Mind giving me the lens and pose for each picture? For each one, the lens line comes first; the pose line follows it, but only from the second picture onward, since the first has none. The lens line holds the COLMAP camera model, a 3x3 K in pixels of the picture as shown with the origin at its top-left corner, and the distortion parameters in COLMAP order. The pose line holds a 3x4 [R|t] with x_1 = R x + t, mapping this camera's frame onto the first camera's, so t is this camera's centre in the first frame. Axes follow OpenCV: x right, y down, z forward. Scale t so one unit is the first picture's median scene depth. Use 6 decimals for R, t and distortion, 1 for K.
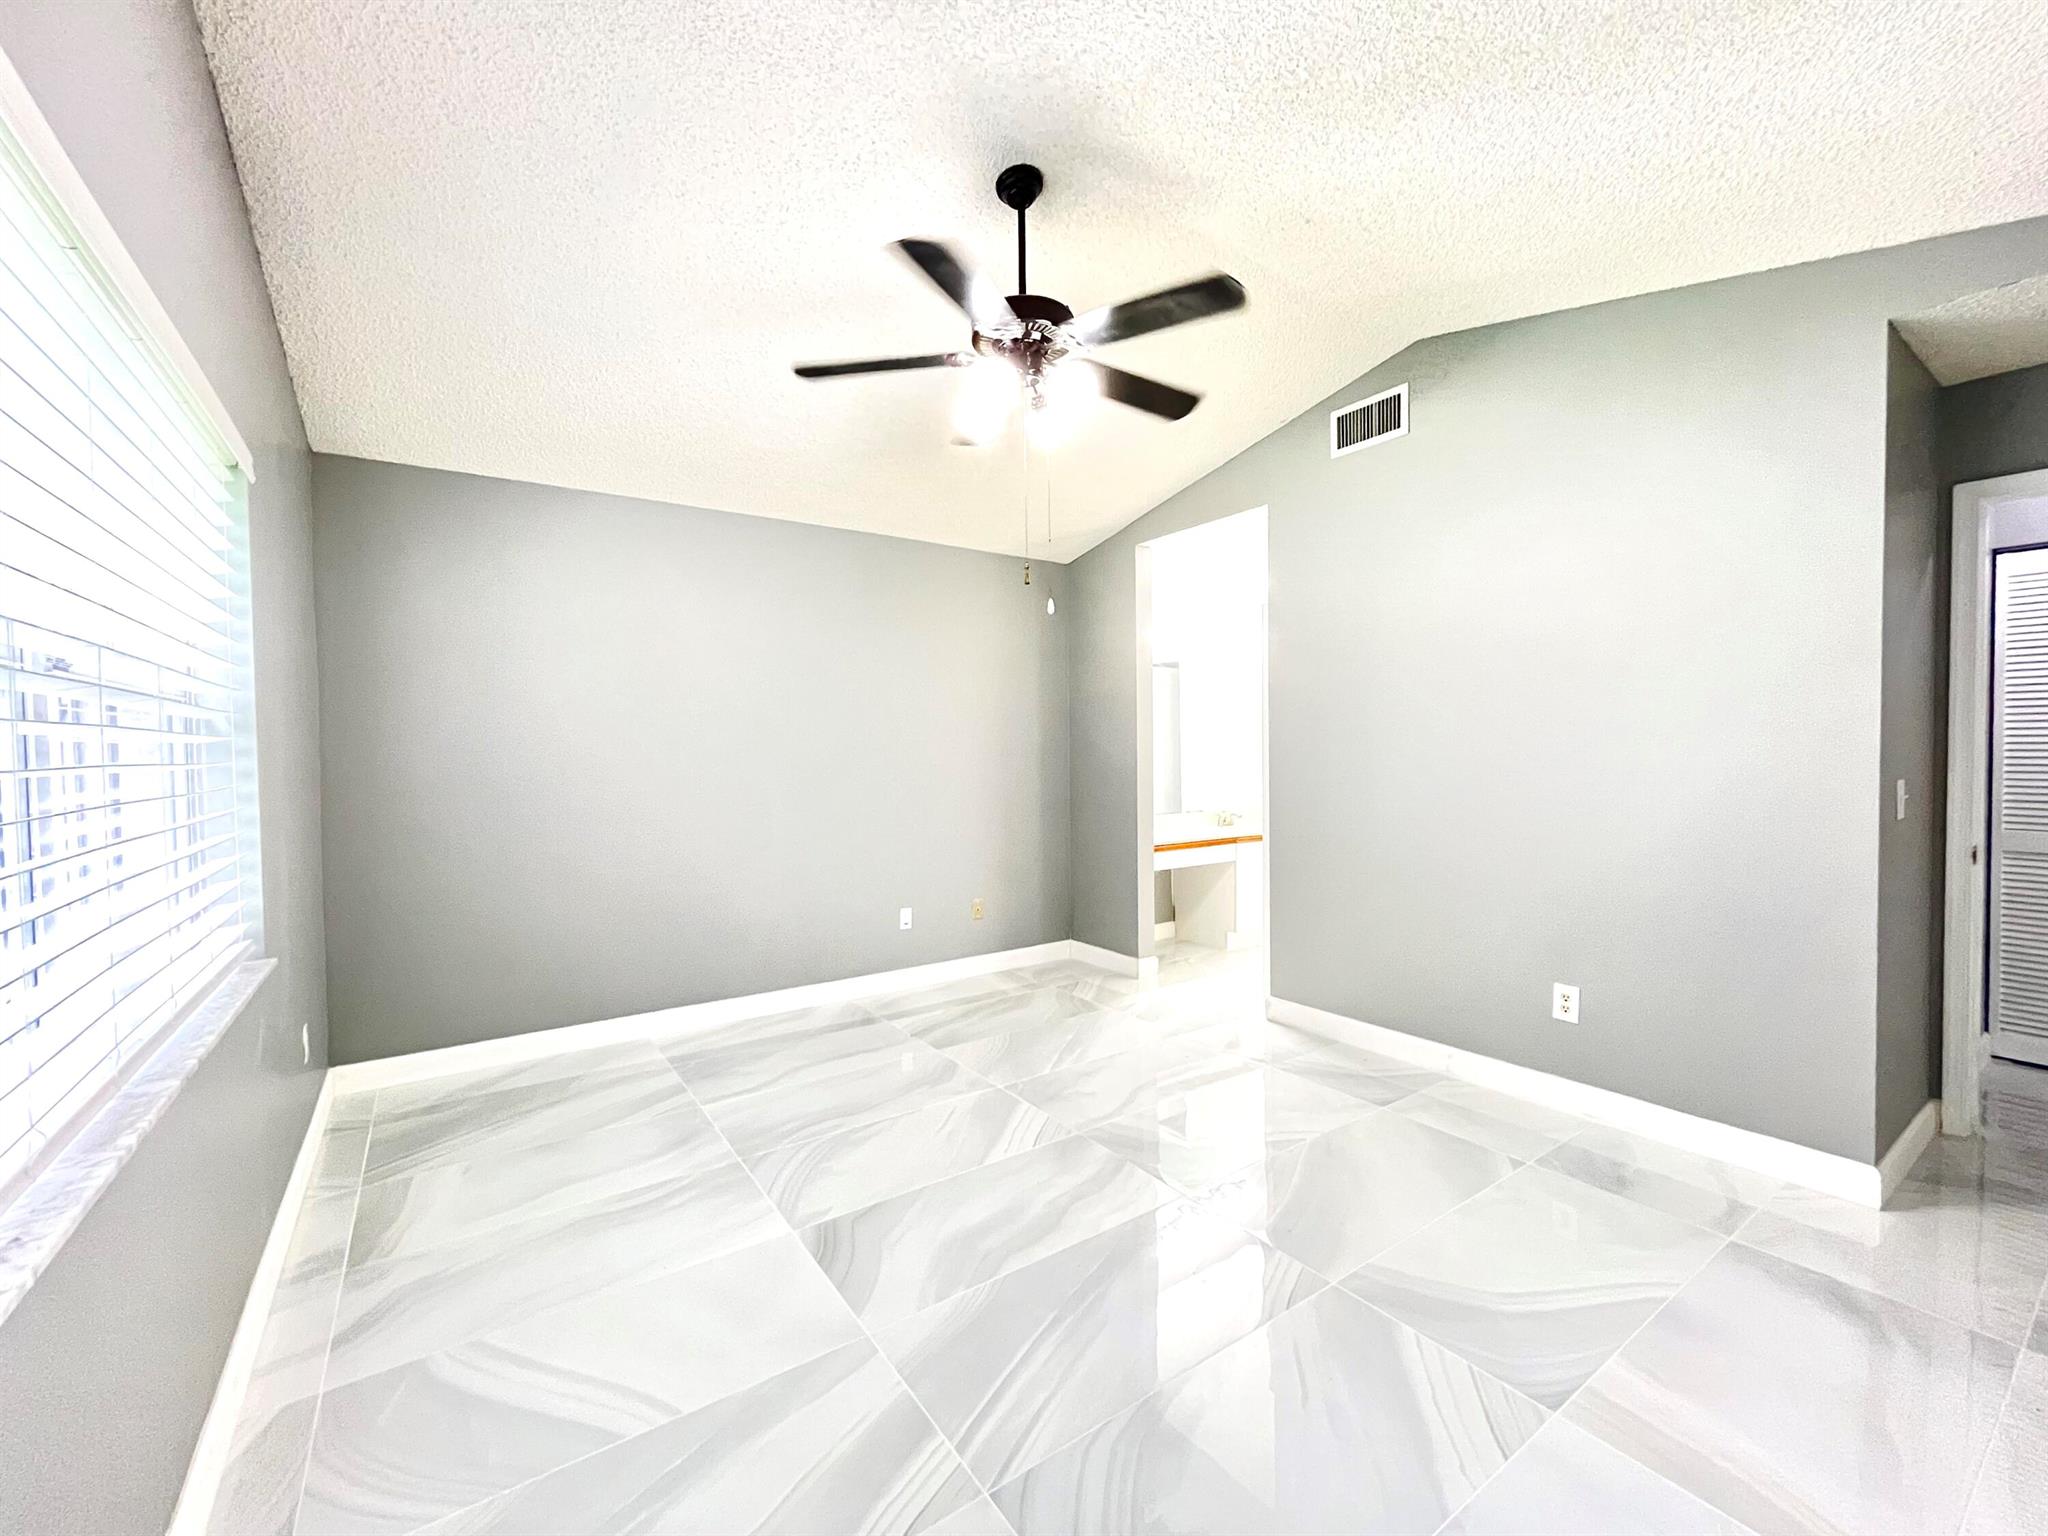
lens RADIAL K [[838.1, 0, 1019.5], [0, 838.1, 768.5], [0, 0, 1]] dist [-0.003283, 0.000465]
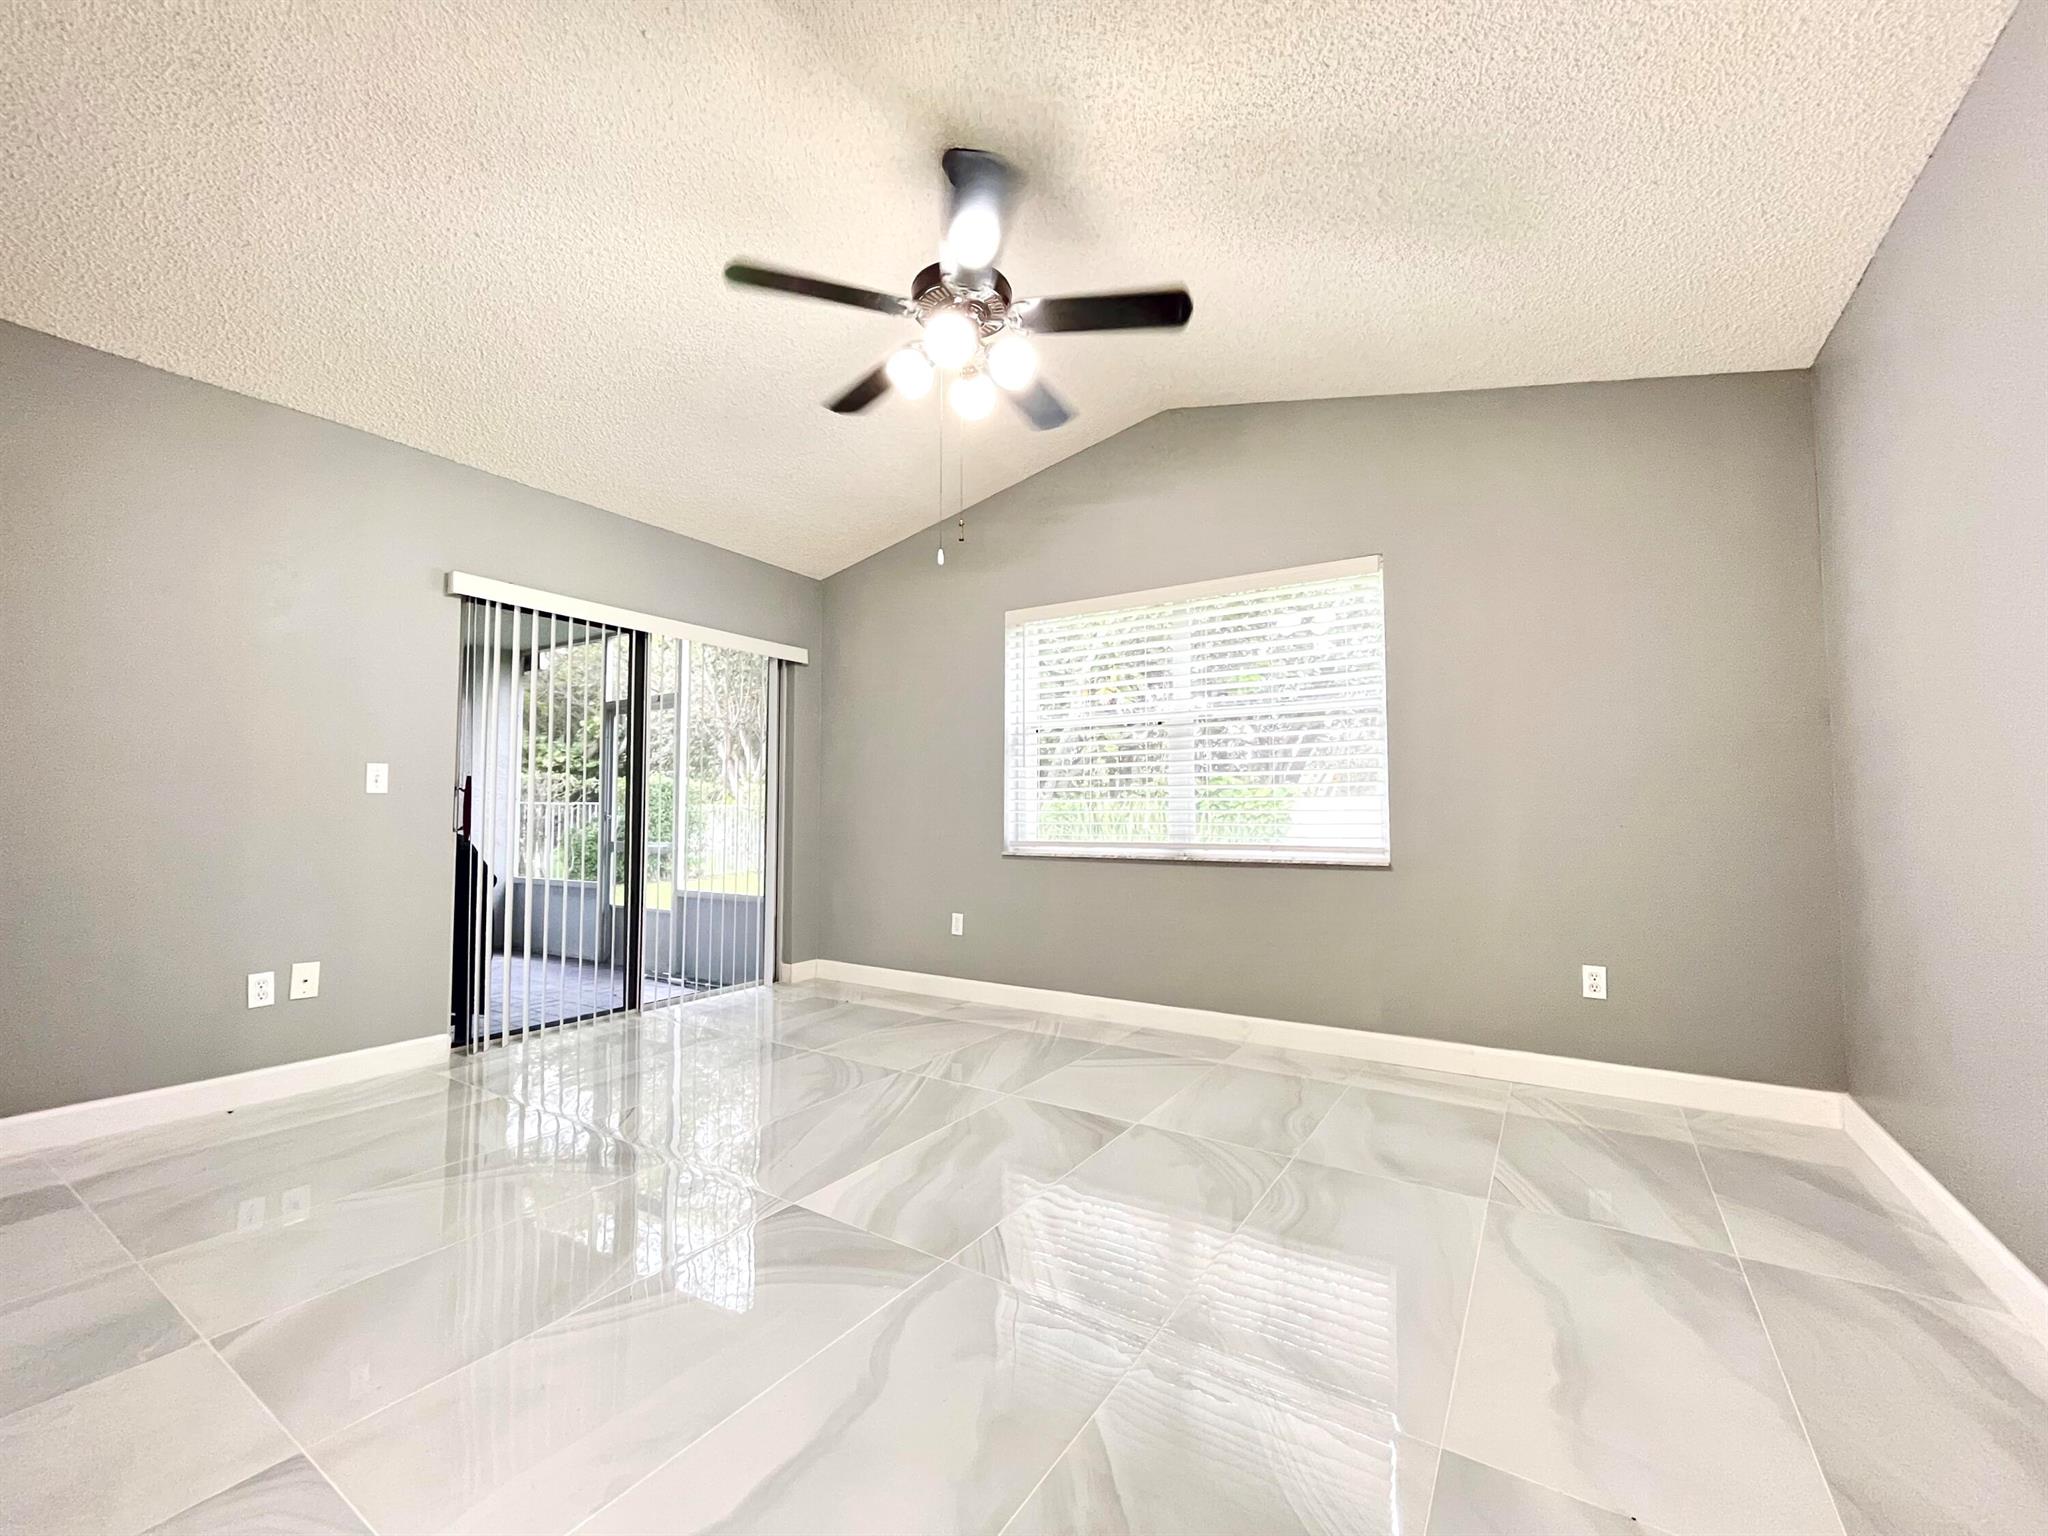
lens RADIAL K [[838.1, 0, 1018.3], [0, 838.1, 771.2], [0, 0, 1]] dist [-0.003283, 0.000465]
pose [[-0.925108, -0.006451, -0.379649, 0.233488], [0.001515, 0.999785, -0.020680, 0.056460], [0.379700, -0.019706, -0.924900, 1.415047]]
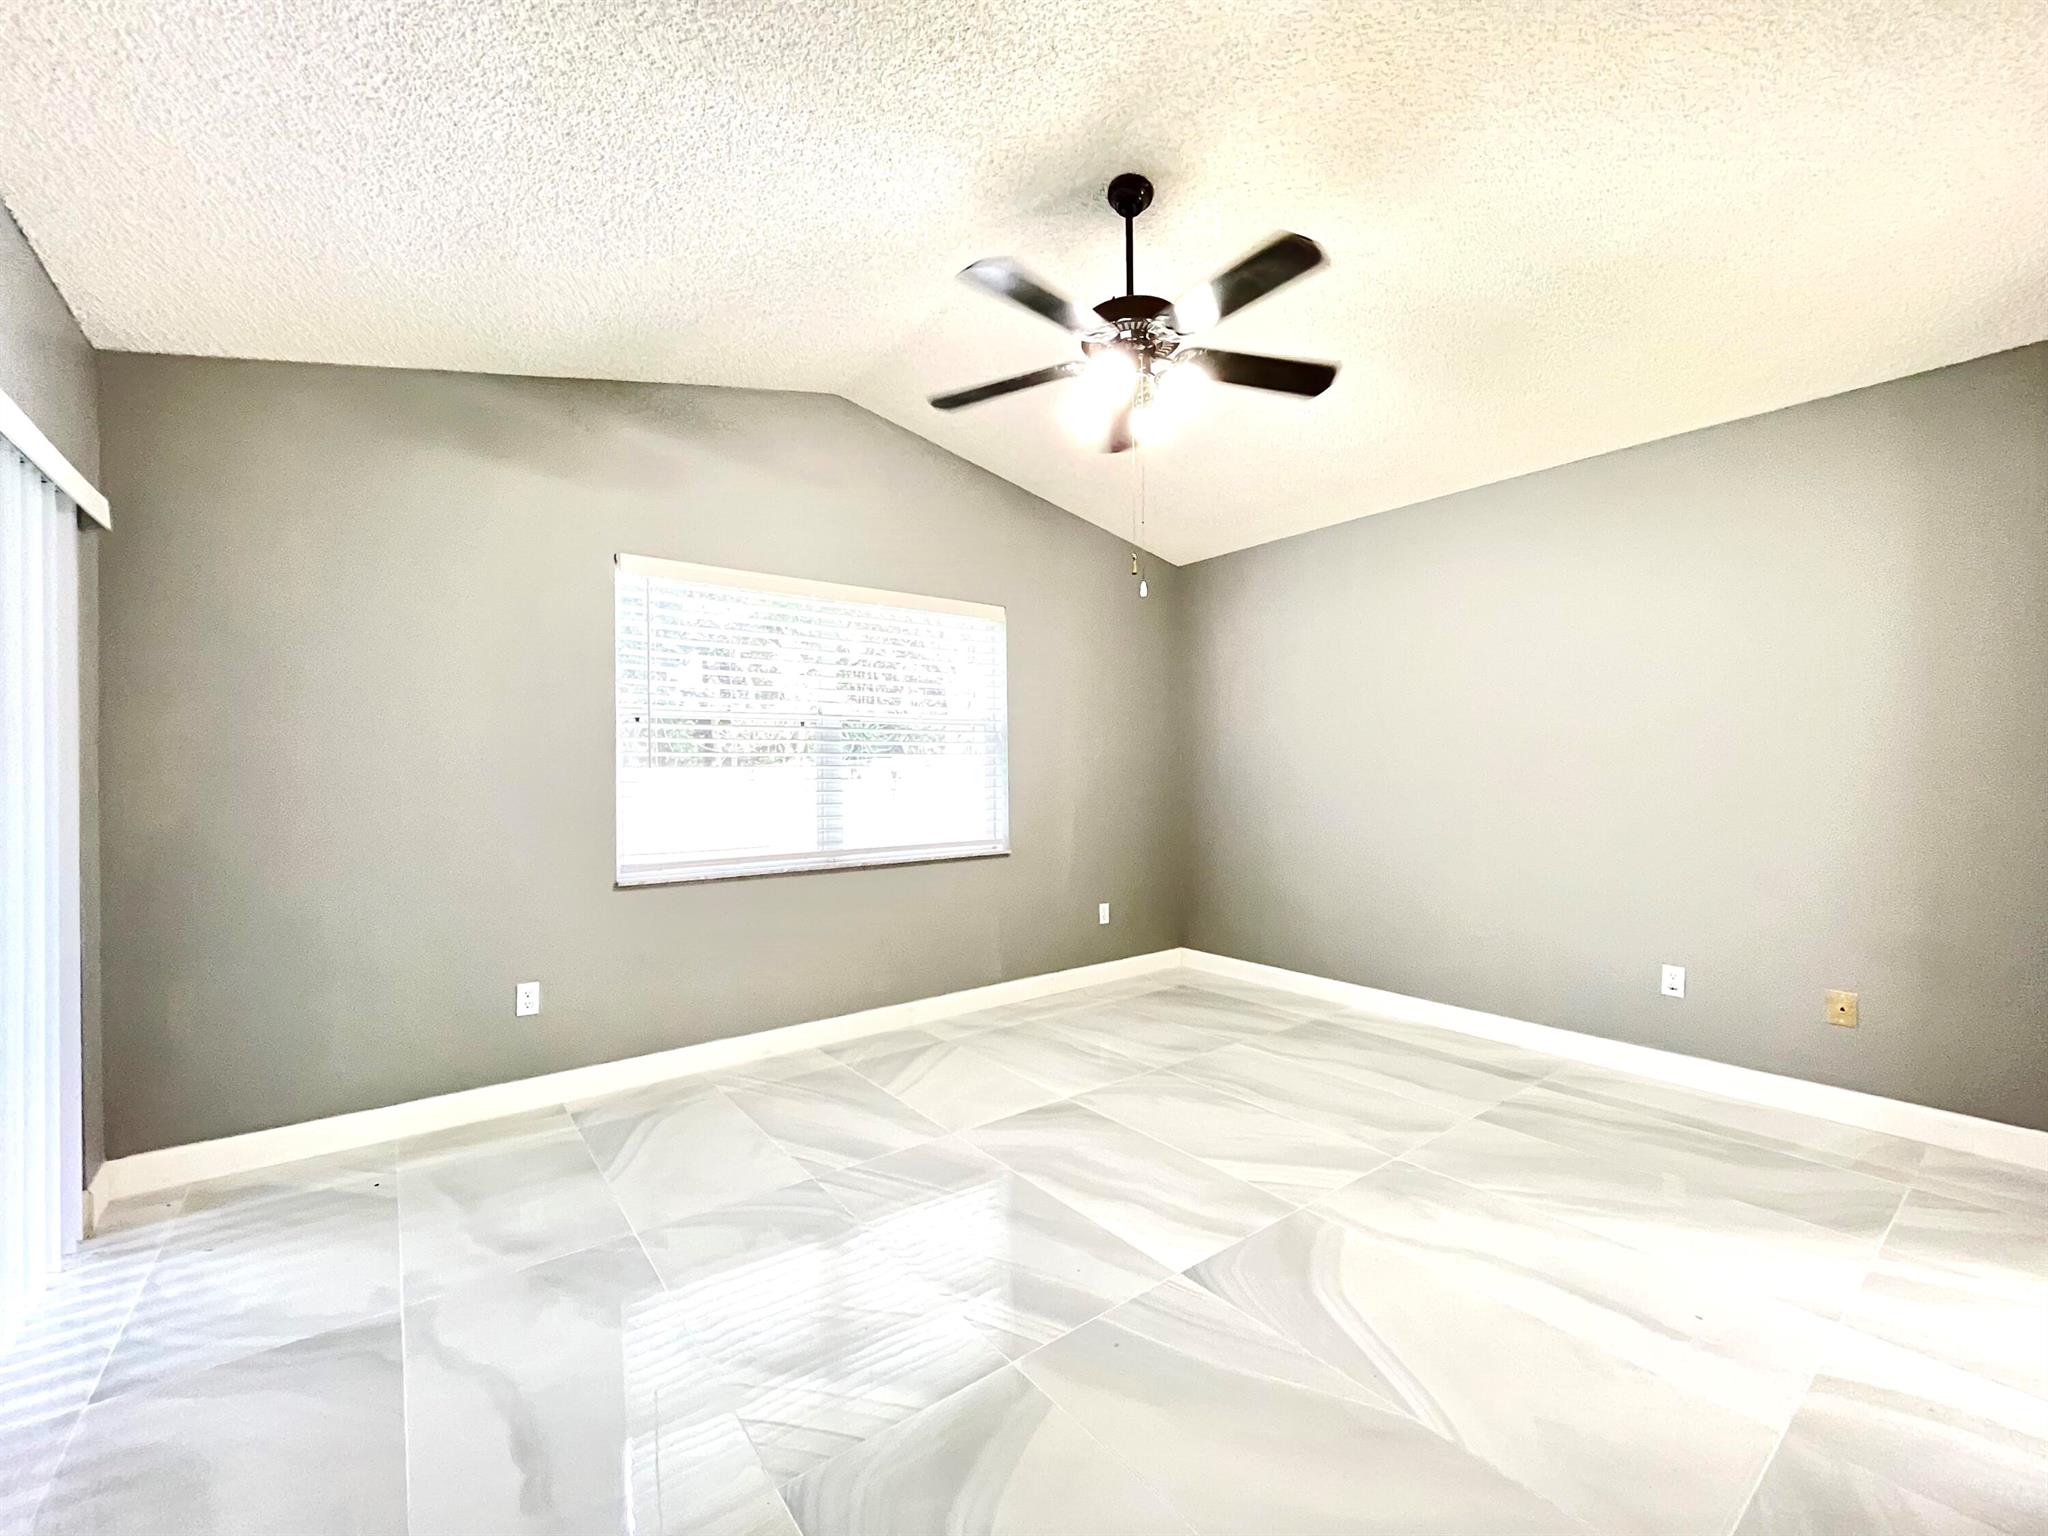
lens RADIAL K [[838.1, 0, 1015.2], [0, 838.1, 767.7], [0, 0, 1]] dist [-0.003283, 0.000465]
pose [[0.043511, 0.004727, -0.999042, 0.744153], [-0.016978, 0.999848, 0.003992, 0.012276], [0.998909, 0.016788, 0.043585, 0.590607]]
